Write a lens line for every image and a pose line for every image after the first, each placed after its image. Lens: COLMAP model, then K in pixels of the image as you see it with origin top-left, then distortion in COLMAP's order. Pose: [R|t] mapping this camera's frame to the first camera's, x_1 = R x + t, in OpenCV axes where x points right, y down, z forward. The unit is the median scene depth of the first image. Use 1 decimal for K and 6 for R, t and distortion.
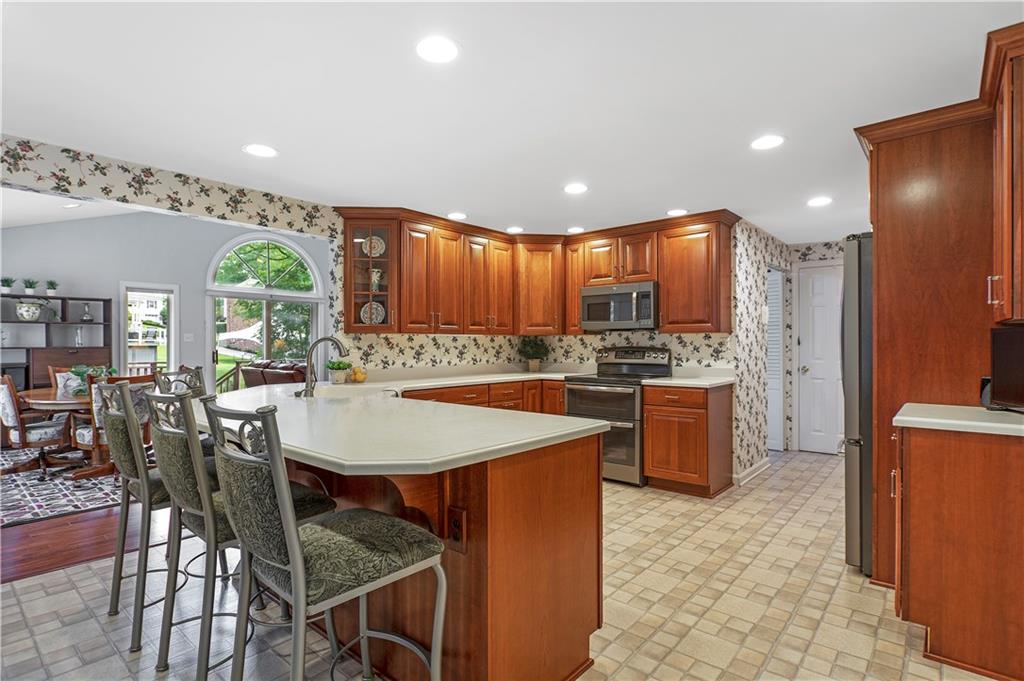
lens RADIAL K [[511.3, 0, 512.6], [0, 511.3, 344.8], [0, 0, 1]] dist [0.002648, -0.001736]
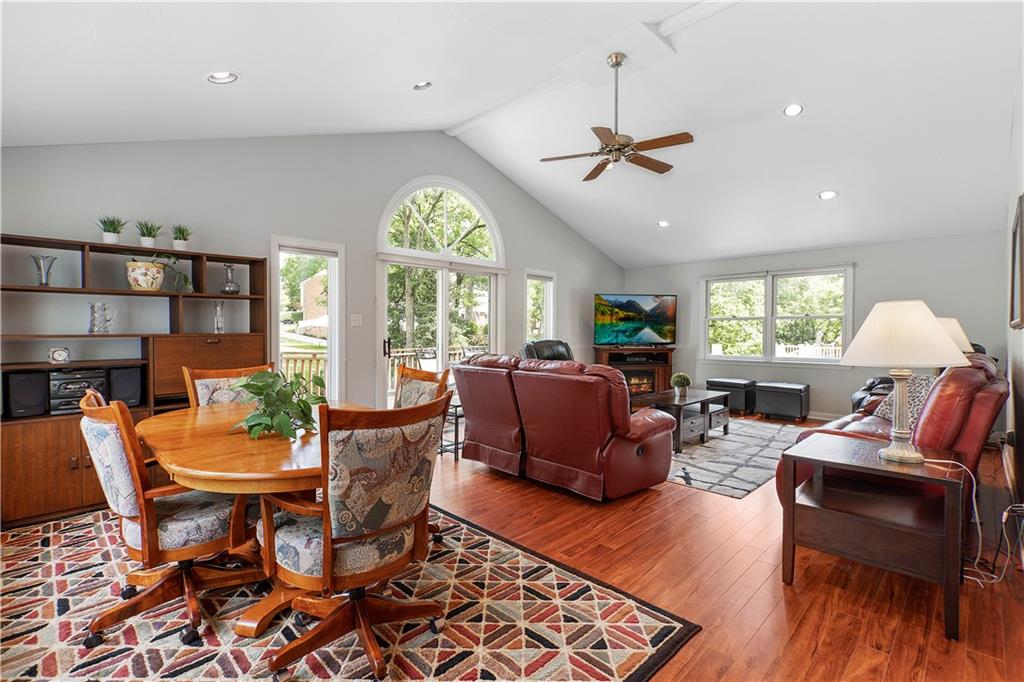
lens RADIAL K [[464.4, 0, 513.9], [0, 464.4, 334.9], [0, 0, 1]] dist [0.004651, -0.000527]
pose [[0.997846, -0.001218, -0.065585, -0.614892], [0.001645, 0.999978, 0.006449, 0.003447], [0.065575, -0.006543, 0.997826, 0.618290]]
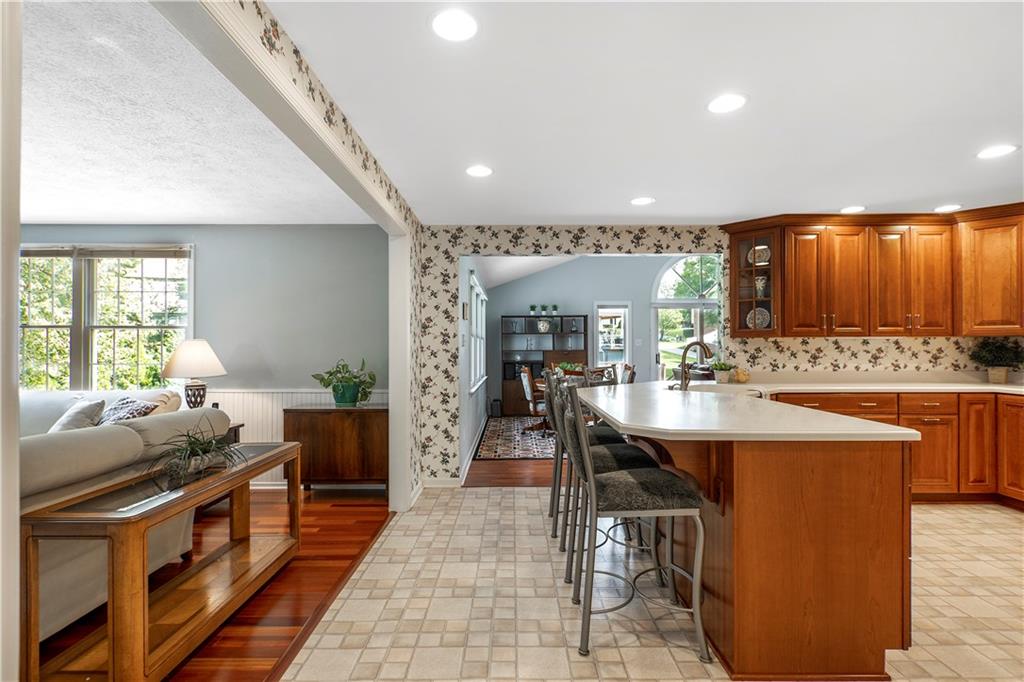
lens RADIAL K [[511.3, 0, 514.7], [0, 511.3, 347.3], [0, 0, 1]] dist [0.002648, -0.001736]
pose [[0.657090, -0.001927, -0.753809, 0.172375], [0.000200, 0.999997, -0.002382, 0.000299], [0.753812, 0.001414, 0.657089, -0.067628]]
